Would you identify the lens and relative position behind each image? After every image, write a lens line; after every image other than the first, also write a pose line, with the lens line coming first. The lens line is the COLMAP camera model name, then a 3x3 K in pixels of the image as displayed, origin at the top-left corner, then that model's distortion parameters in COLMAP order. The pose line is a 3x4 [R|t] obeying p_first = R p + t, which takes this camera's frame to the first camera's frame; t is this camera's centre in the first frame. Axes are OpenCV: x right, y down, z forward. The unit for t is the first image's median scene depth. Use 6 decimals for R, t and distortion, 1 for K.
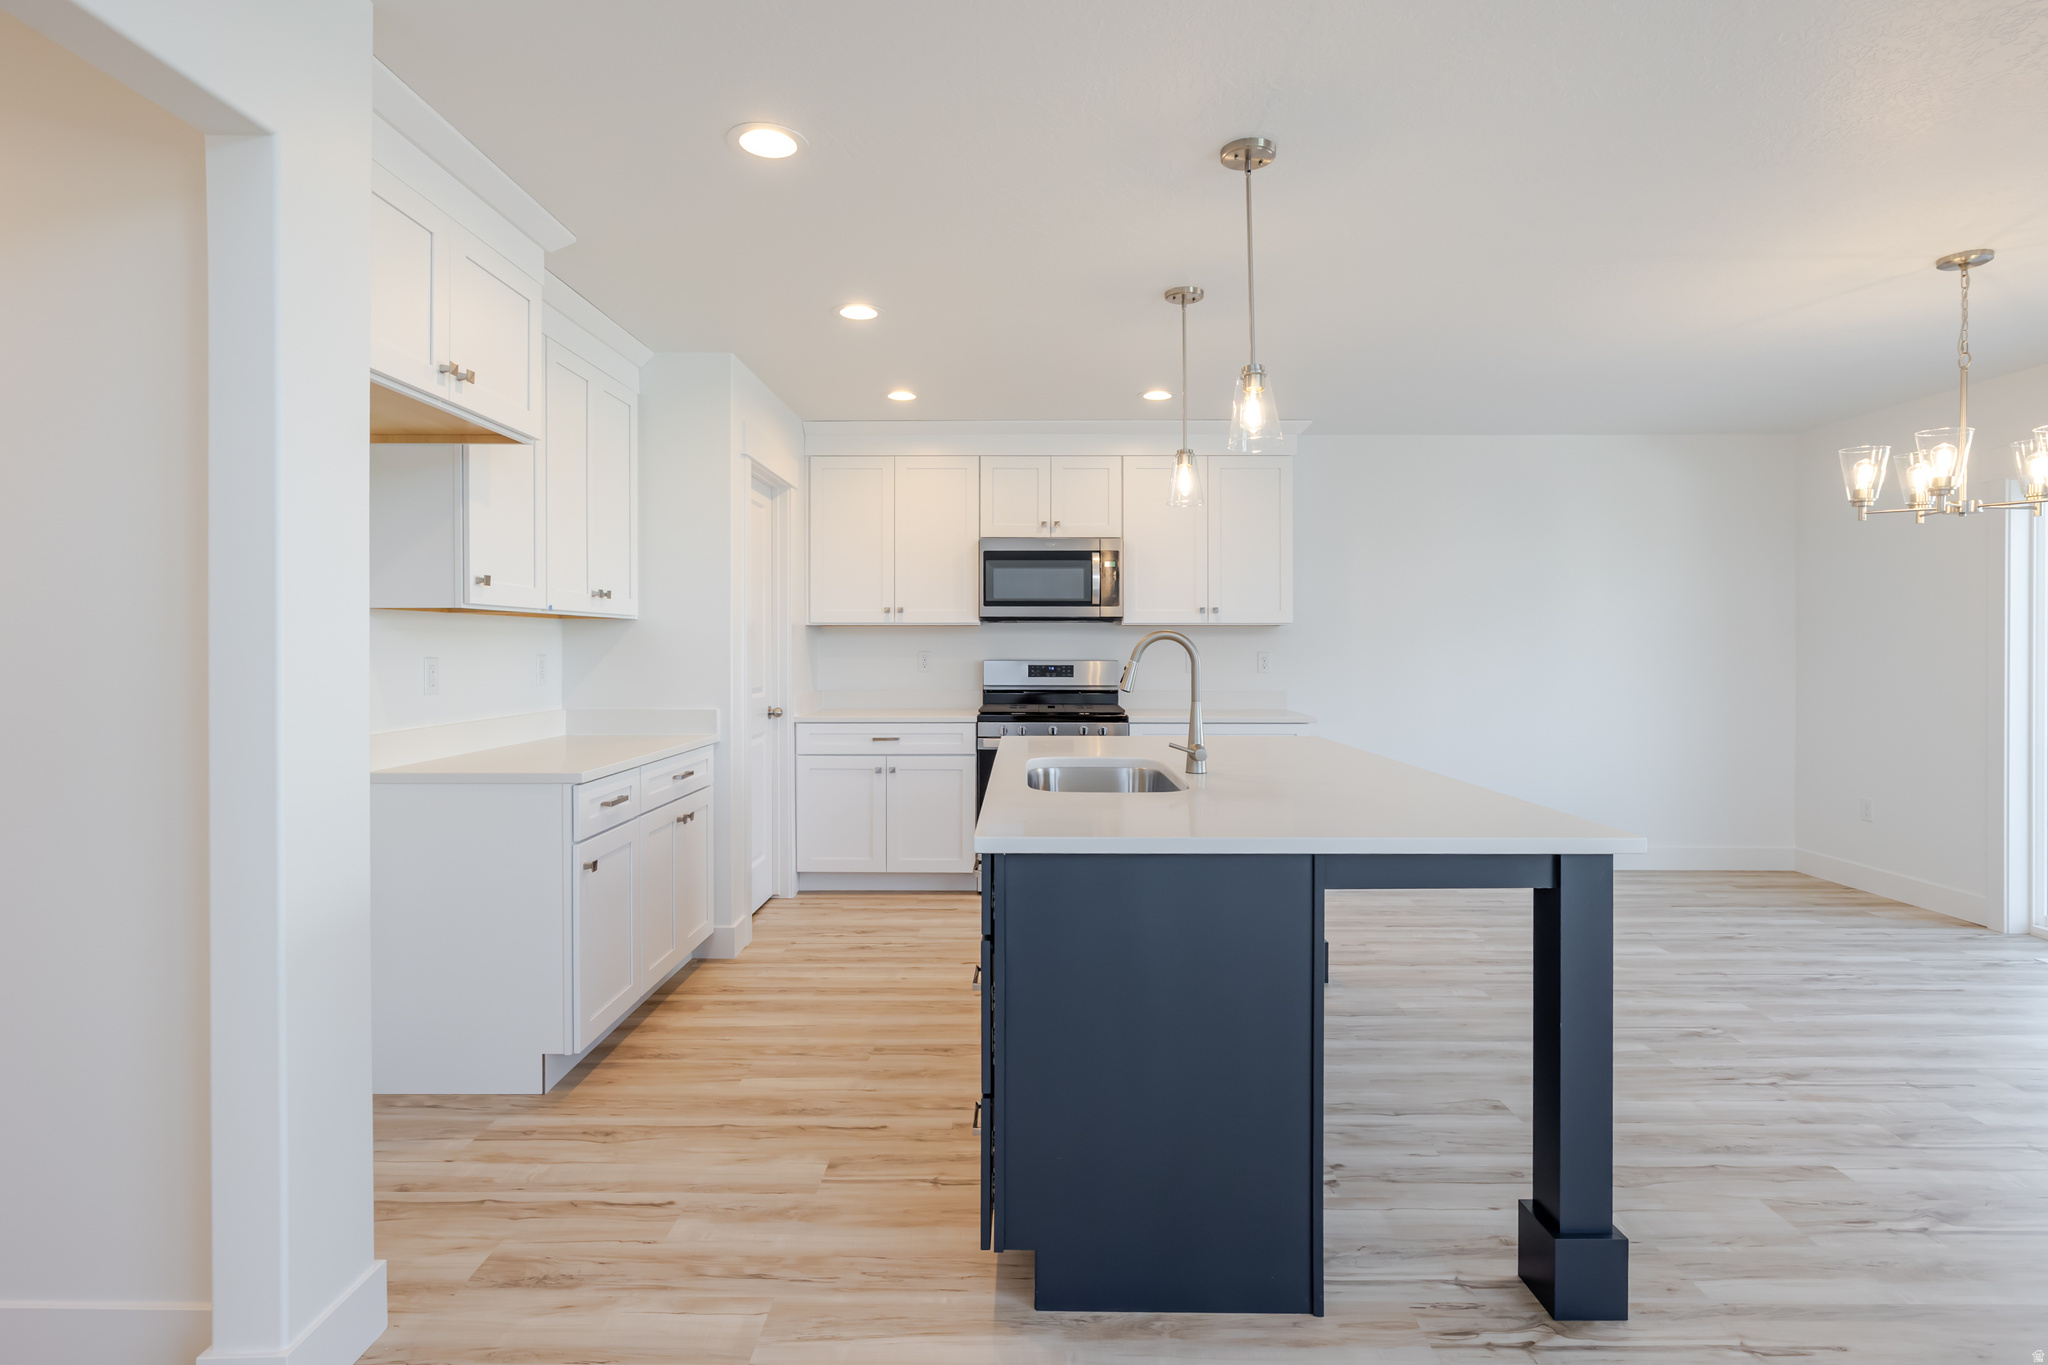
lens RADIAL K [[1004.5, 0, 1022.5], [0, 1004.5, 649.3], [0, 0, 1]] dist [-0.002521, -0.000432]
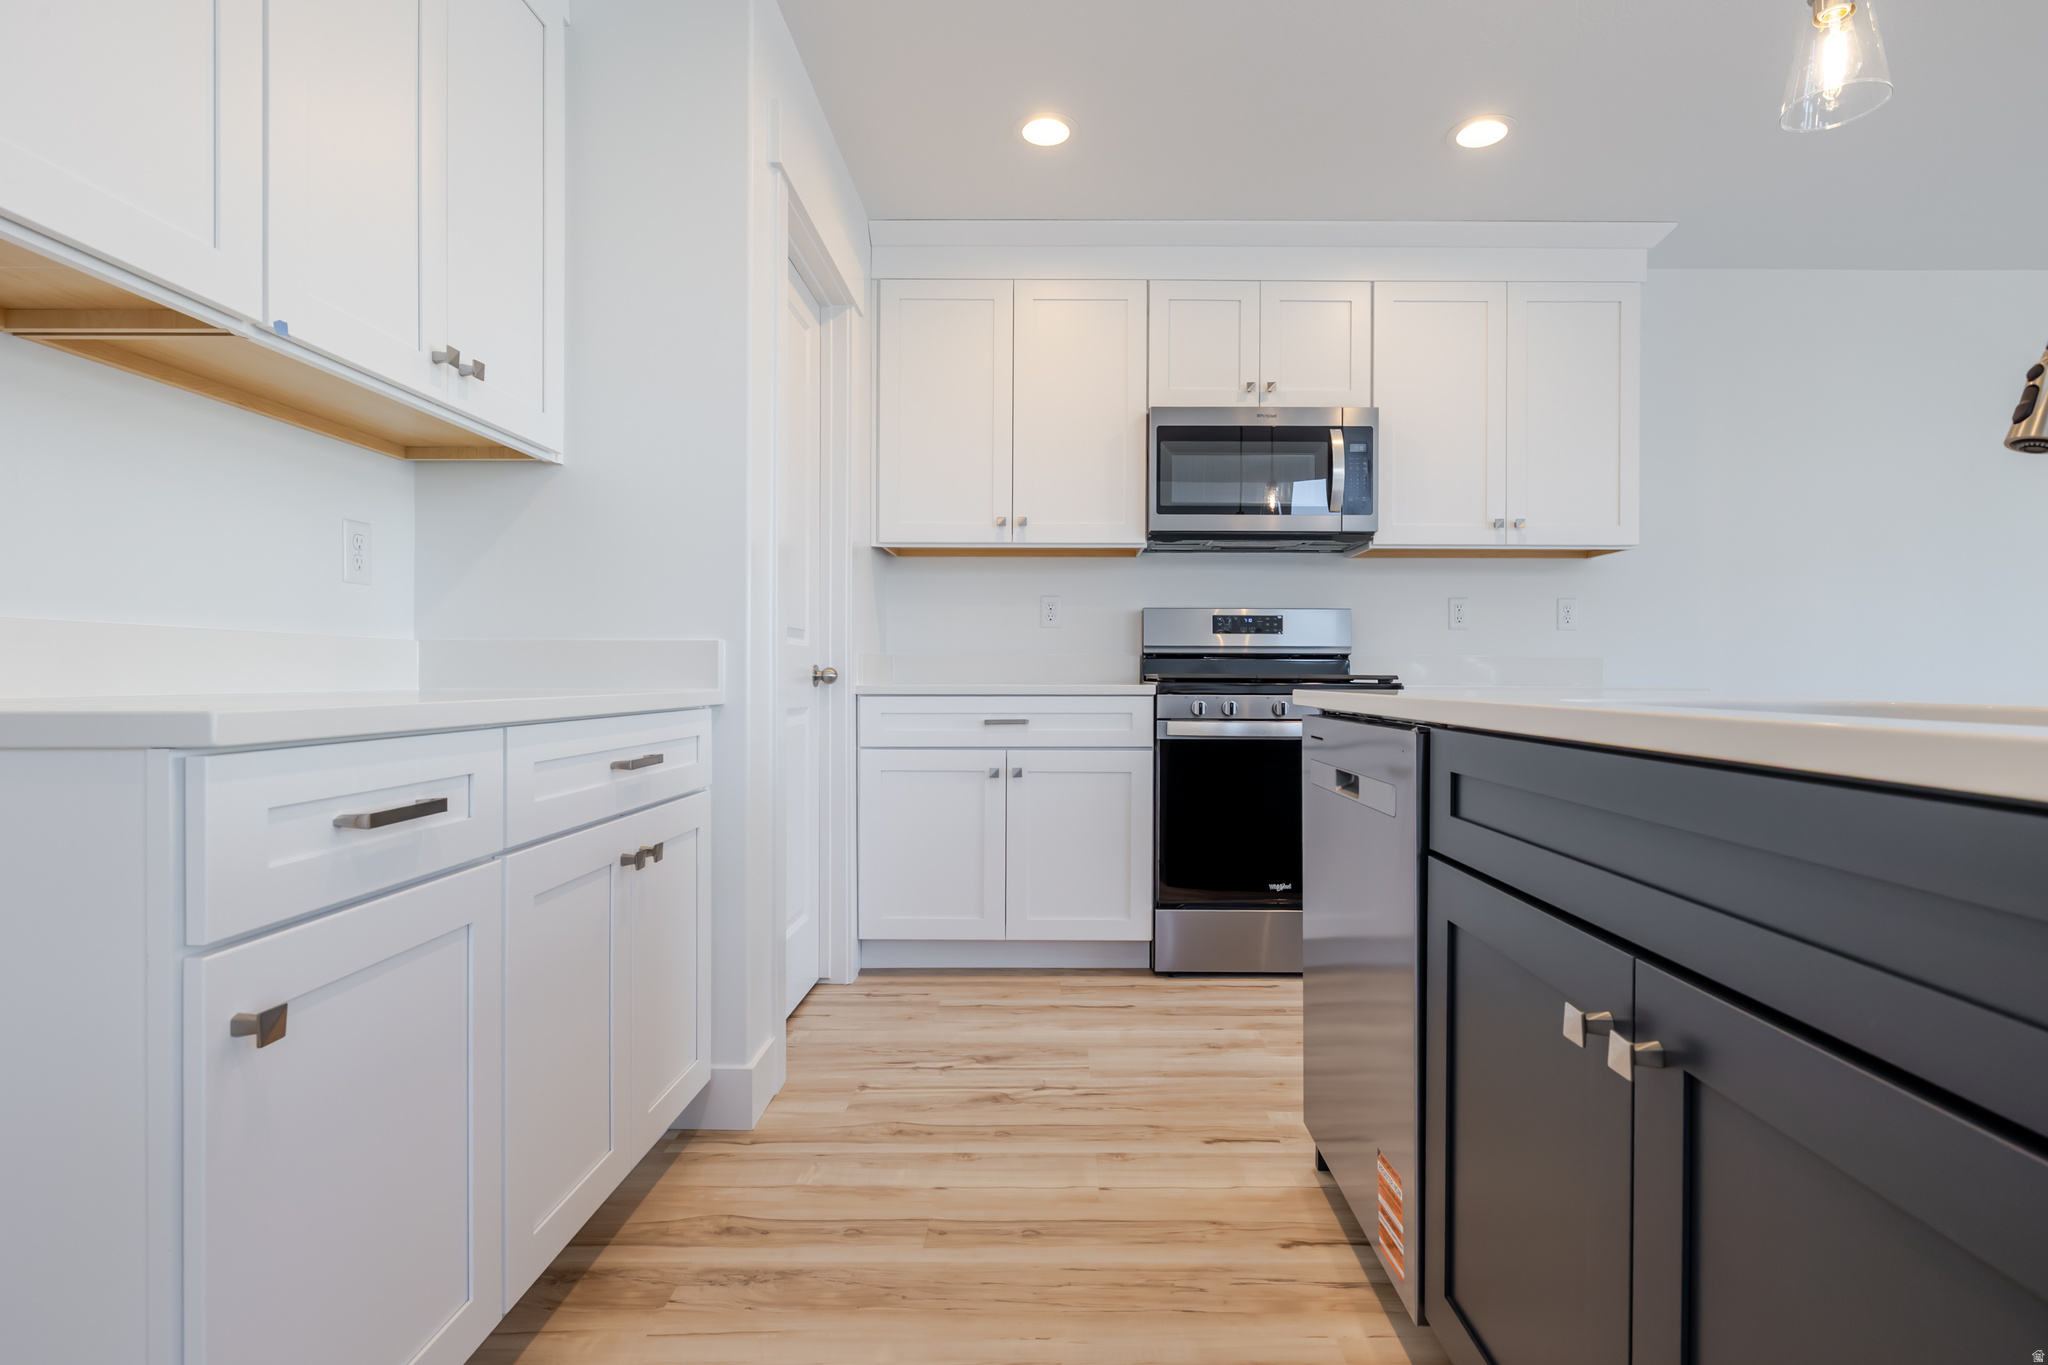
lens RADIAL K [[1004.5, 0, 1075.2], [0, 1004.5, 668.1], [0, 0, 1]] dist [-0.002521, -0.000432]
pose [[0.999779, 0.001464, 0.020977, -0.137861], [-0.001260, 0.999952, -0.009745, 0.080469], [-0.020990, 0.009716, 0.999732, 0.499817]]
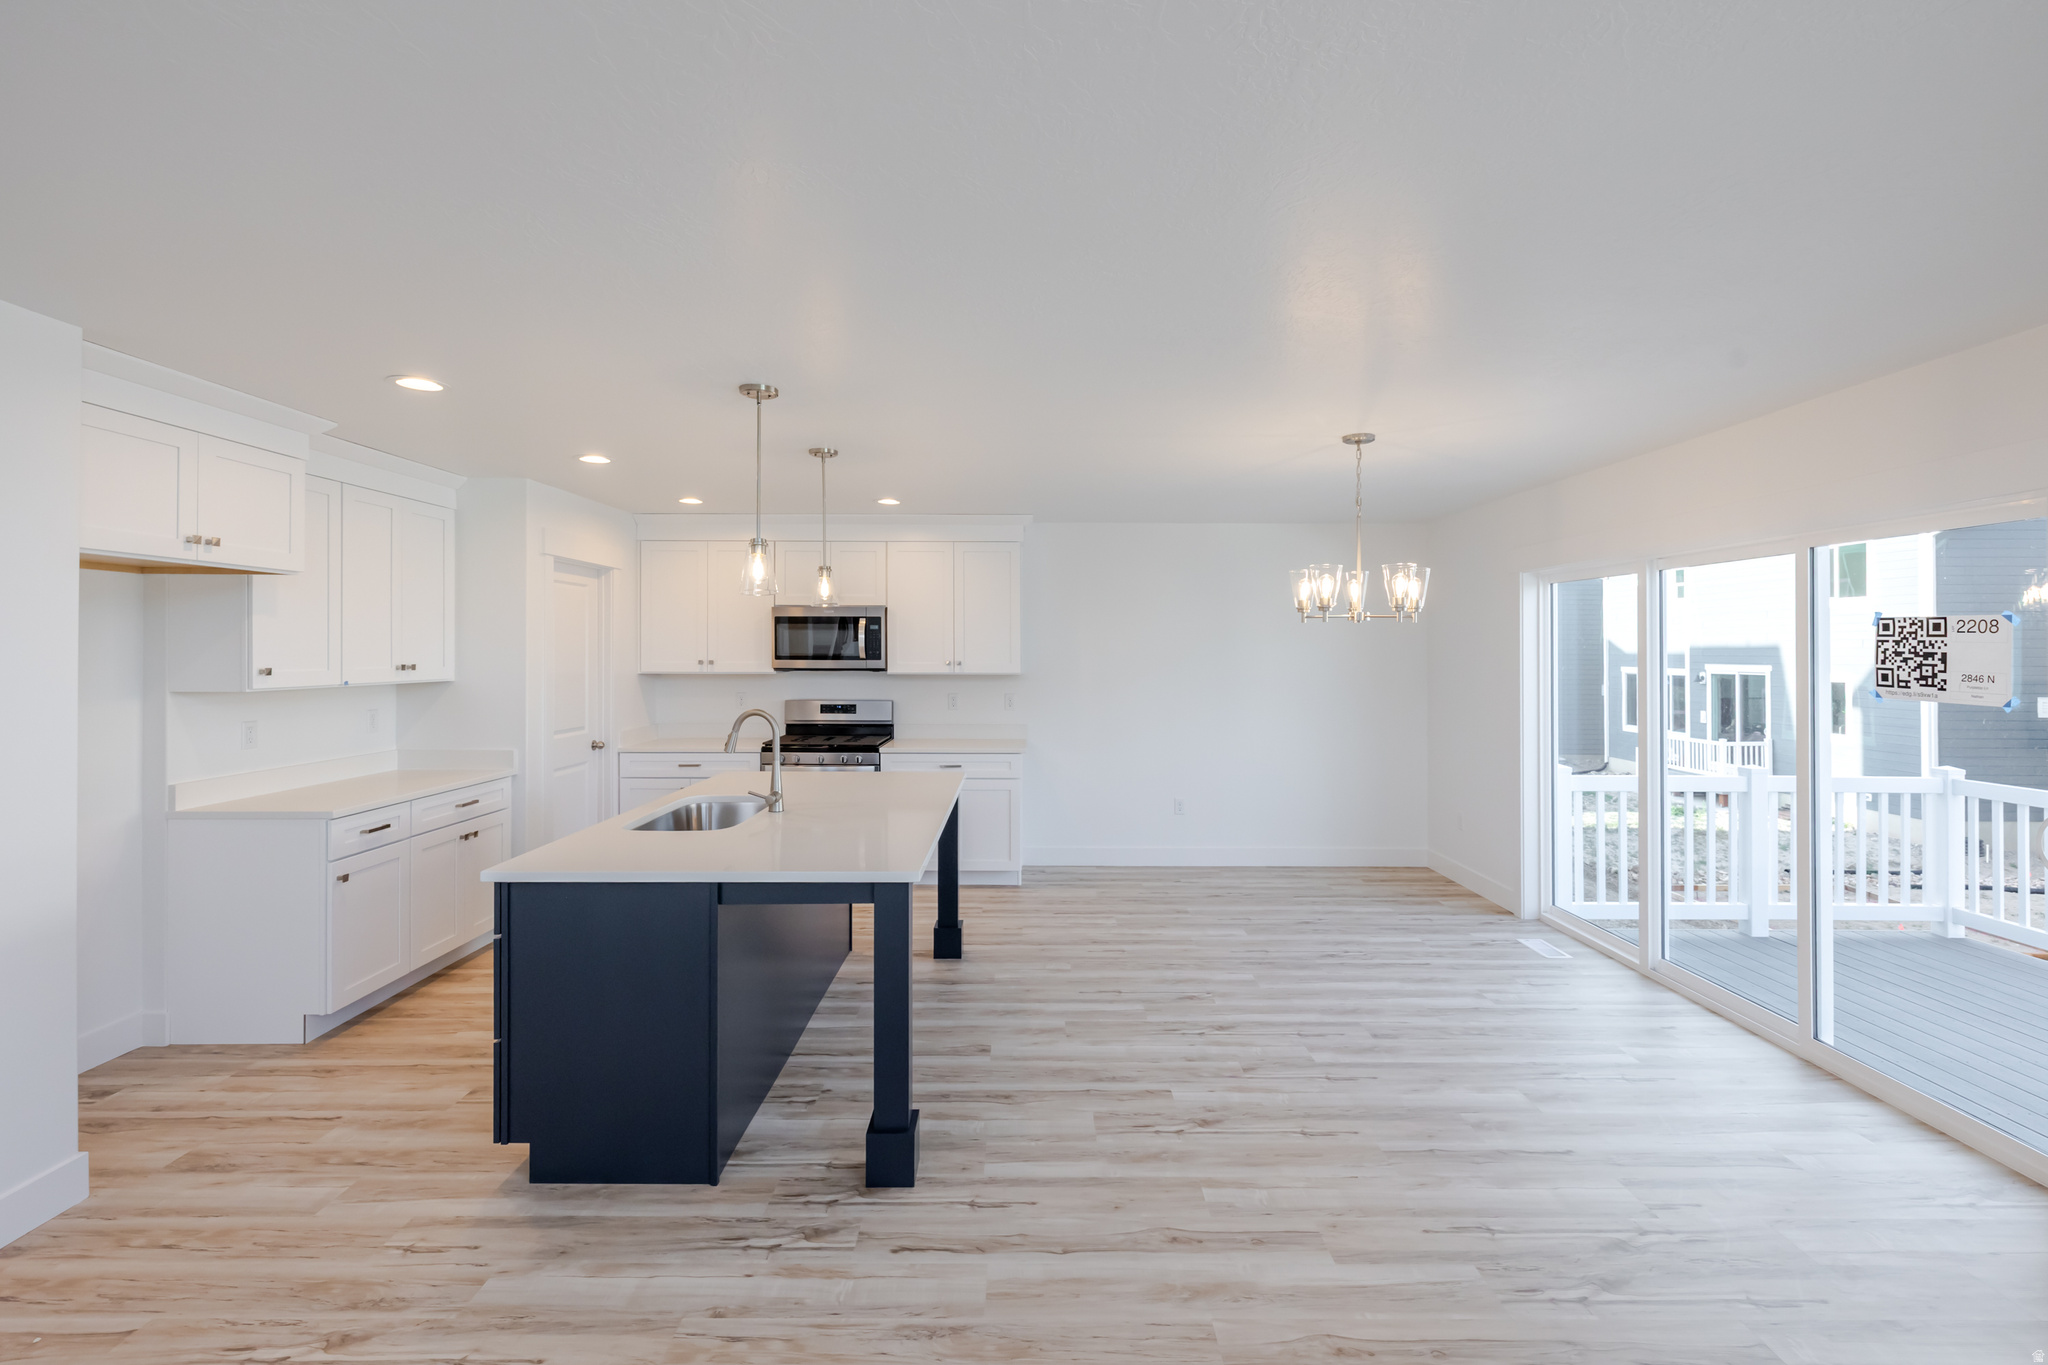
lens RADIAL K [[888.6, 0, 1026.2], [0, 888.6, 640.2], [0, 0, 1]] dist [0.003713, -0.000629]
pose [[0.999940, 0.001750, 0.010849, 0.360202], [-0.001572, 0.999863, -0.016448, -0.066989], [-0.010877, 0.016430, 0.999806, -0.175920]]
